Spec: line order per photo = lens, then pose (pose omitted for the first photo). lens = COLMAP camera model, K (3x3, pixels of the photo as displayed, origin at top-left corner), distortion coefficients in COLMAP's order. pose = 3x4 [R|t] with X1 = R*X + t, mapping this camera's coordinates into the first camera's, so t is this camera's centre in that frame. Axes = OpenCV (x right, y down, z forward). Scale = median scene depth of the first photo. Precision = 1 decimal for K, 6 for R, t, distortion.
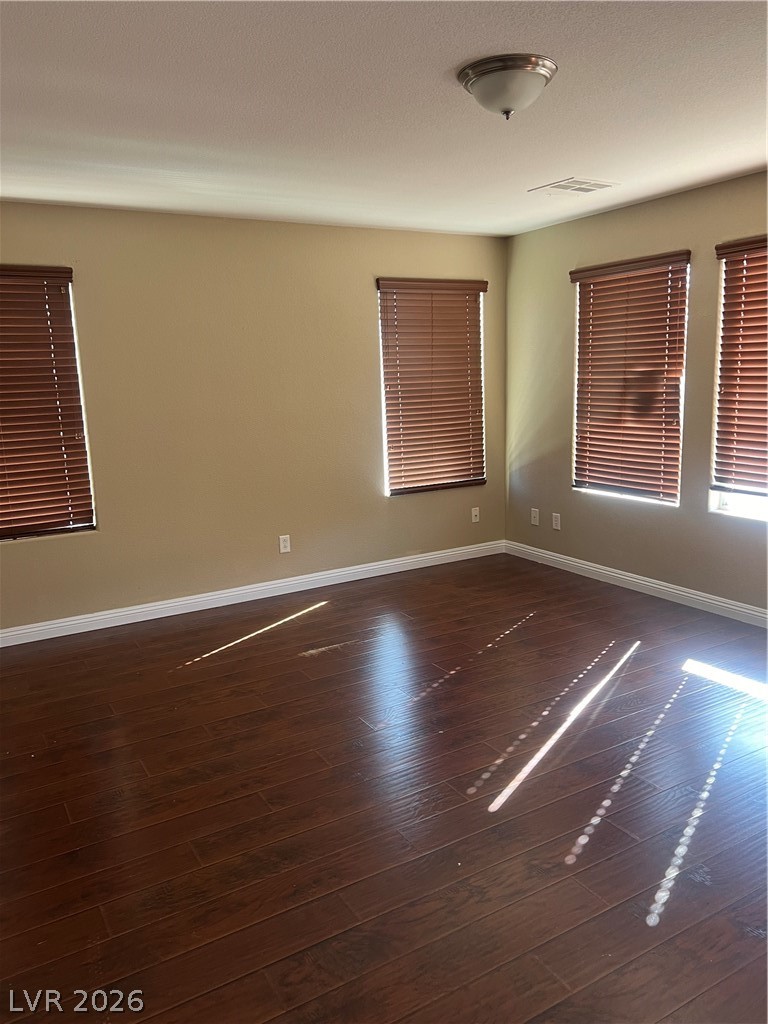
lens RADIAL K [[763.7, 0, 387.0], [0, 763.7, 517.5], [0, 0, 1]] dist [0.038950, -0.043900]
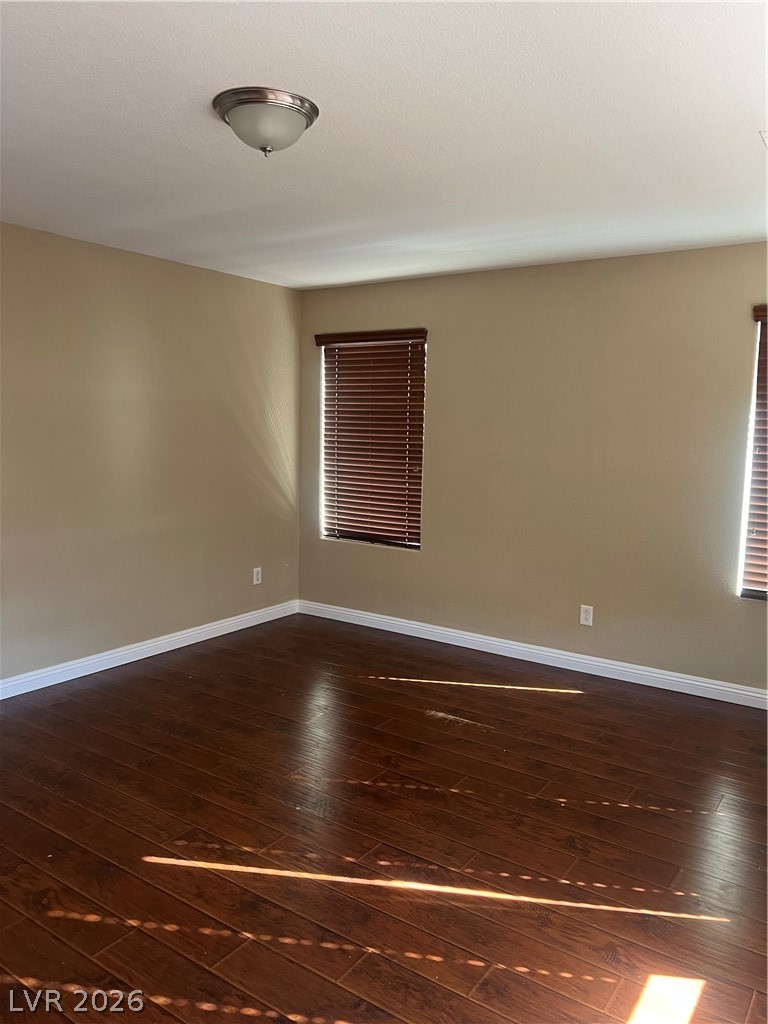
lens RADIAL K [[763.7, 0, 375.9], [0, 763.7, 506.7], [0, 0, 1]] dist [0.038950, -0.043900]
pose [[0.412881, 0.141113, -0.899787, 0.657373], [-0.205782, 0.976832, 0.058770, -0.108789], [0.887233, 0.160895, 0.432354, 0.462835]]
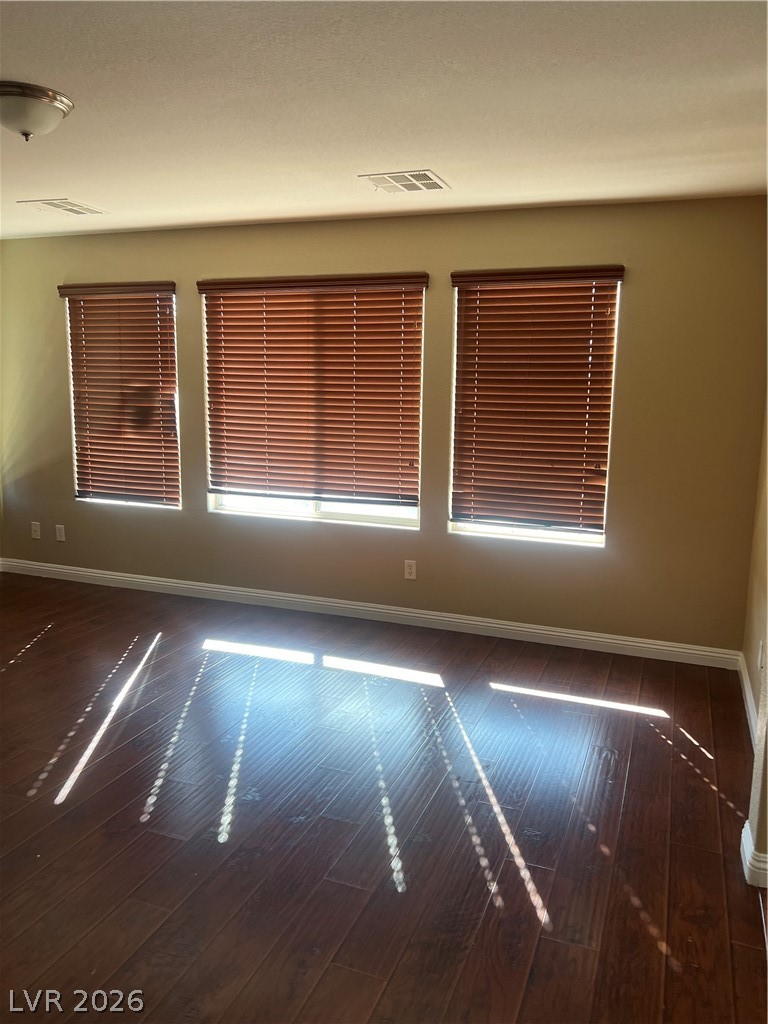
lens RADIAL K [[763.7, 0, 391.5], [0, 763.7, 511.7], [0, 0, 1]] dist [0.038950, -0.043900]
pose [[0.778357, -0.057096, 0.625220, -0.084466], [0.076485, 0.997062, -0.004165, 0.018394], [-0.623146, 0.051062, 0.780437, -0.064078]]
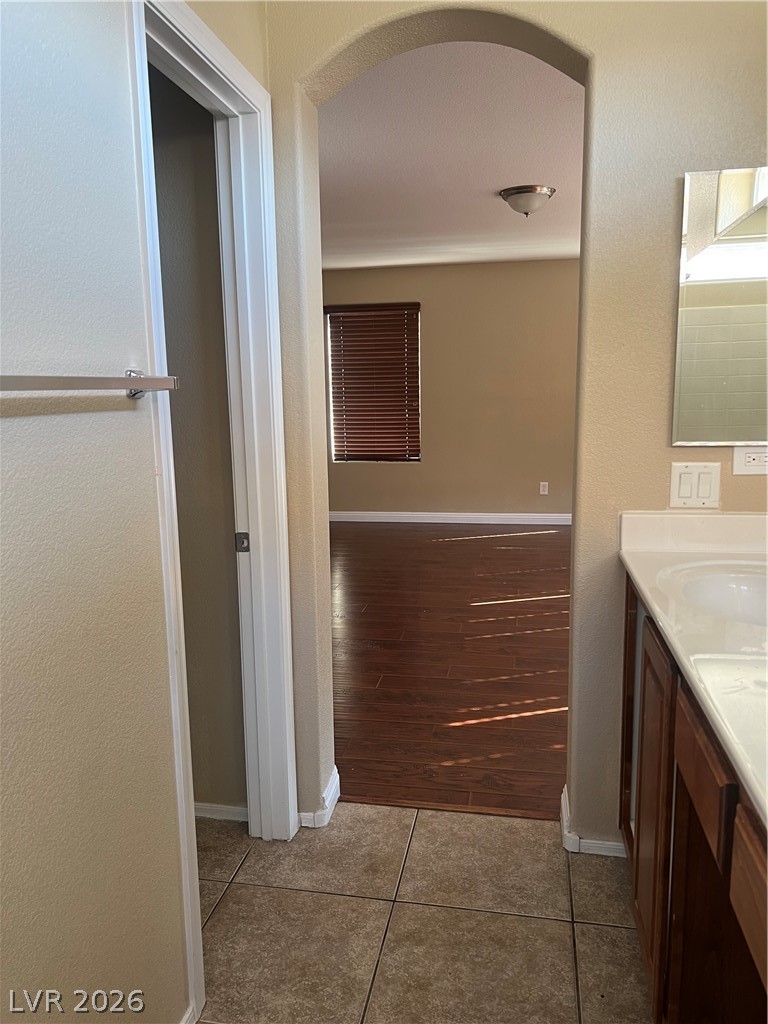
lens RADIAL K [[763.7, 0, 389.3], [0, 763.7, 522.9], [0, 0, 1]] dist [0.038950, -0.043900]
pose [[0.757943, 0.134901, -0.638220, 0.672003], [-0.132524, 0.989823, 0.051835, 0.074903], [0.638717, 0.045291, 0.768107, -0.309610]]
